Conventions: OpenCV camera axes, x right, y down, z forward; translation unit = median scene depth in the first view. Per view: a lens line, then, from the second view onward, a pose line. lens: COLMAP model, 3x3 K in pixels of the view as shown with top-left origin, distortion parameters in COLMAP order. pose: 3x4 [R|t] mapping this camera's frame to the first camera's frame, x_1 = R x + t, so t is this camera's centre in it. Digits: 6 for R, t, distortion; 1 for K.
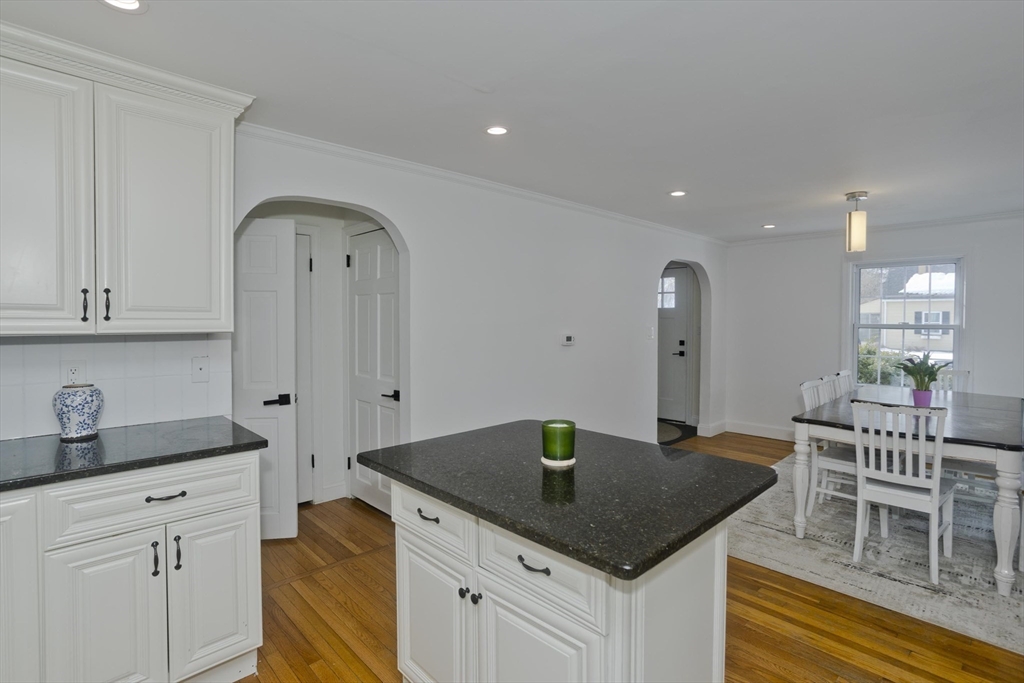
lens RADIAL K [[502.3, 0, 512.0], [0, 502.3, 341.5], [0, 0, 1]] dist [0.056861, 0.000415]
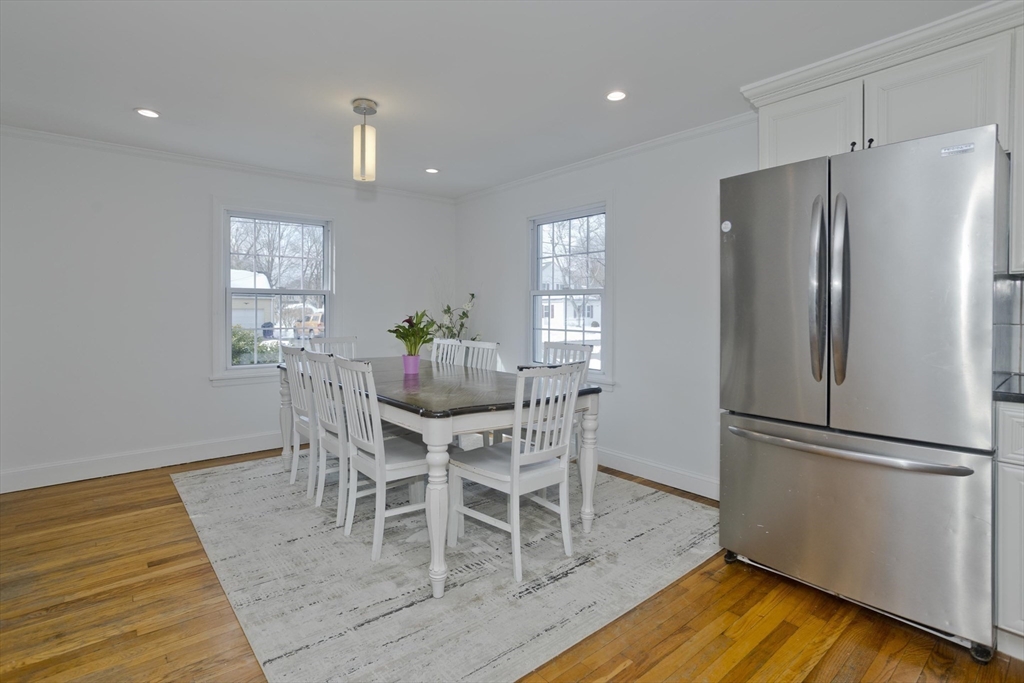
lens RADIAL K [[503.1, 0, 508.9], [0, 503.1, 317.7], [0, 0, 1]] dist [-0.037088, 0.011527]
pose [[0.085371, -0.019698, 0.996154, -0.052619], [0.044713, 0.998873, 0.015920, 0.030310], [-0.995345, 0.043182, 0.086156, 0.946616]]
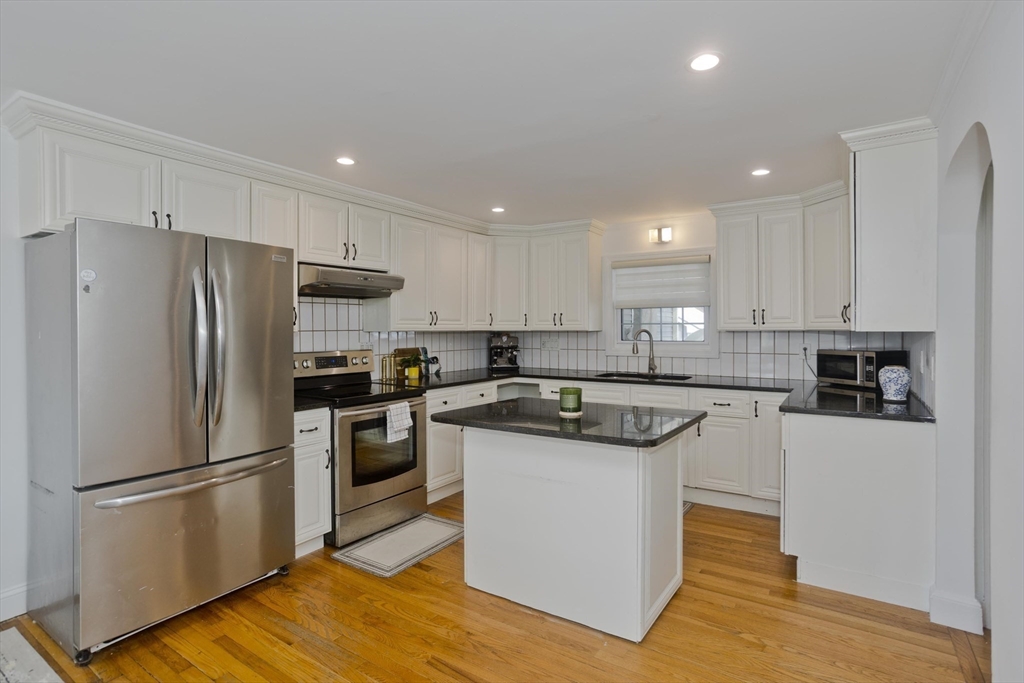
lens RADIAL K [[502.3, 0, 512.0], [0, 502.3, 341.5], [0, 0, 1]] dist [0.056861, 0.000415]
pose [[-0.980207, -0.009622, -0.197744, 0.404017], [-0.021988, 0.997930, 0.060435, -0.043565], [0.196753, 0.063587, -0.978389, 1.535607]]
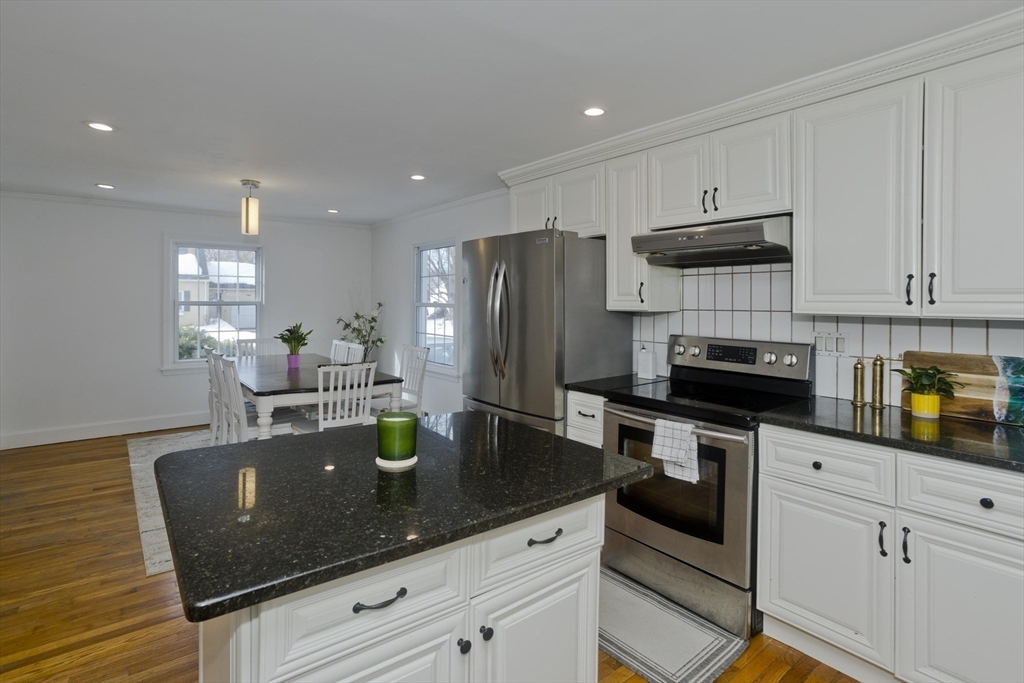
lens RADIAL K [[518.5, 0, 506.1], [0, 518.5, 305.8], [0, 0, 1]] dist [-0.002565, 0.000498]
pose [[0.132249, -0.017116, 0.991069, -0.448119], [0.040000, 0.999129, 0.011918, -0.019745], [-0.990409, 0.038067, 0.132819, 0.416280]]
